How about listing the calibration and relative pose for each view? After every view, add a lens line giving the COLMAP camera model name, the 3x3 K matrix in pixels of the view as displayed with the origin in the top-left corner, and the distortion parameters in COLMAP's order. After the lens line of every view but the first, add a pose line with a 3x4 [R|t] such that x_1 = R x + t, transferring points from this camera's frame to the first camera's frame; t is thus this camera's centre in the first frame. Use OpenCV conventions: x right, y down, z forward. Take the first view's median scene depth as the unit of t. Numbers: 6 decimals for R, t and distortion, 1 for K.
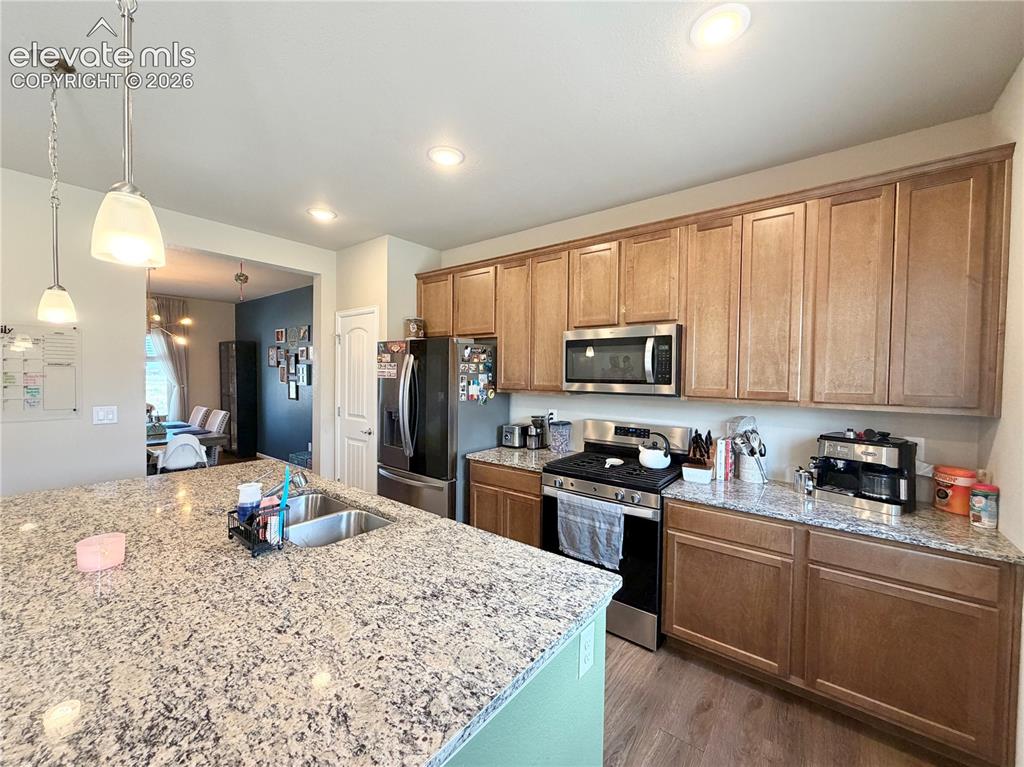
lens RADIAL K [[408.7, 0, 508.5], [0, 408.7, 382.8], [0, 0, 1]] dist [-0.000556, 0.000131]
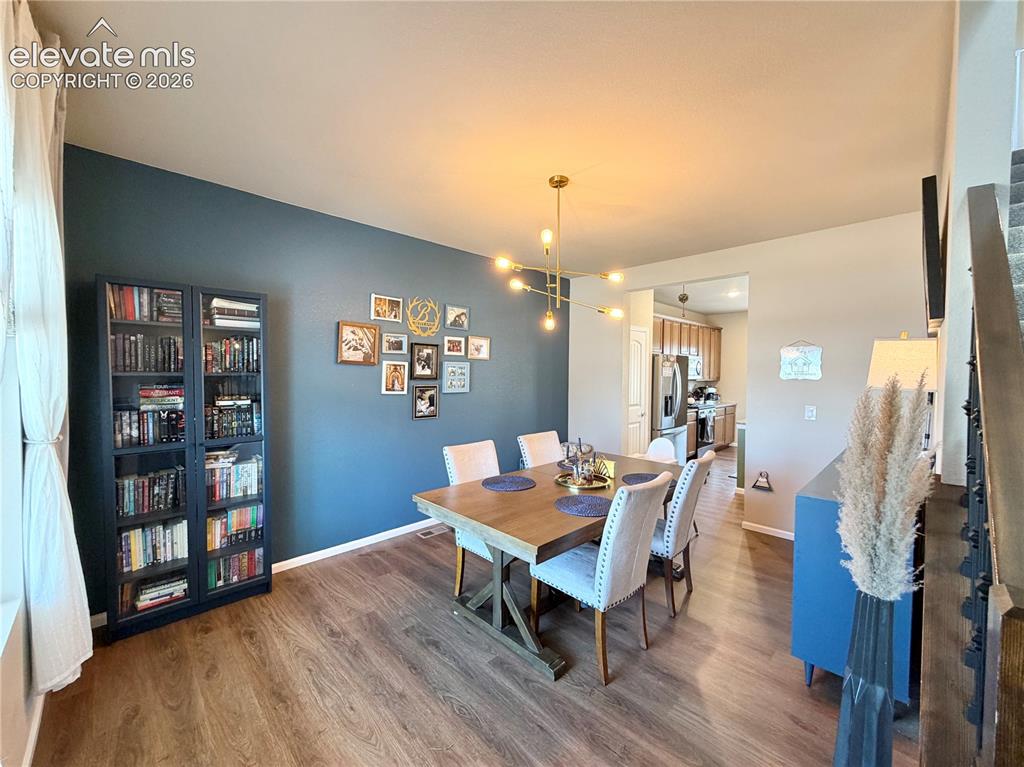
lens RADIAL K [[408.7, 0, 508.5], [0, 408.7, 382.8], [0, 0, 1]] dist [-0.000556, 0.000131]
pose [[0.131651, -0.041914, 0.990410, -2.971394], [0.016342, 0.999062, 0.040108, -0.092863], [-0.991161, 0.010905, 0.132213, 2.063783]]
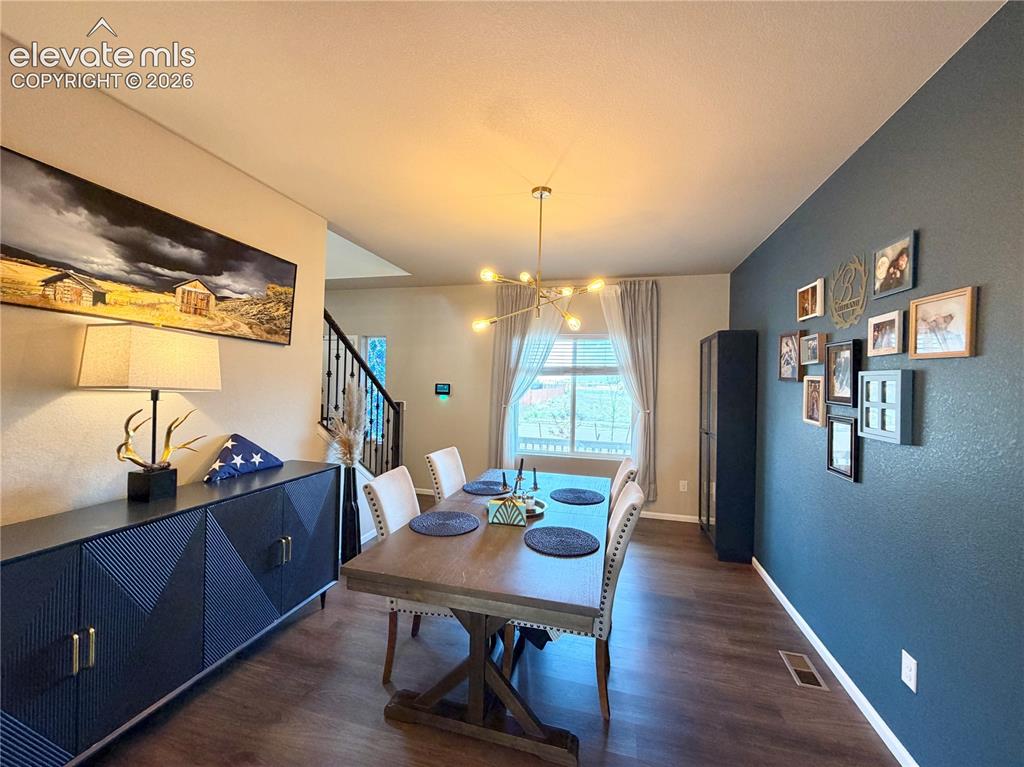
lens RADIAL K [[408.7, 0, 508.5], [0, 408.7, 382.8], [0, 0, 1]] dist [-0.000556, 0.000131]
pose [[0.394665, -0.000998, -0.918825, -0.847484], [-0.038561, 0.999100, -0.017648, -0.051606], [0.918016, 0.042396, 0.394271, 1.585417]]
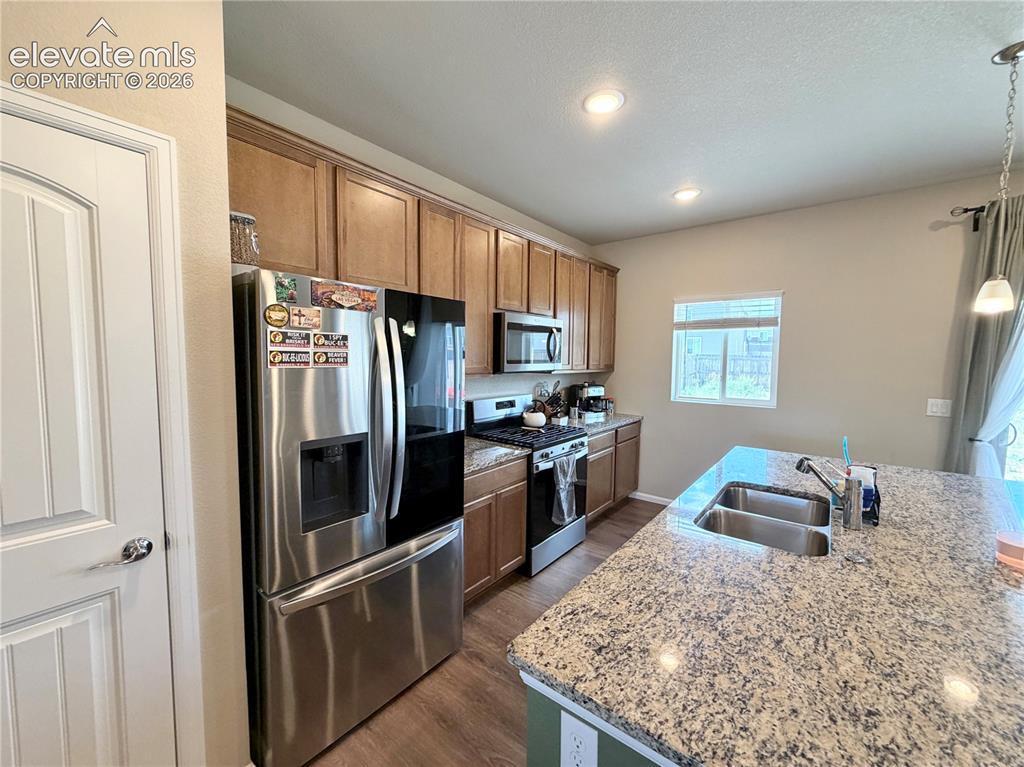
lens RADIAL K [[408.7, 0, 508.5], [0, 408.7, 382.8], [0, 0, 1]] dist [-0.000556, 0.000131]
pose [[0.001677, -0.076504, 0.997068, -1.022988], [0.013664, 0.996978, 0.076474, -0.036892], [-0.999905, 0.013496, 0.002718, 1.169995]]
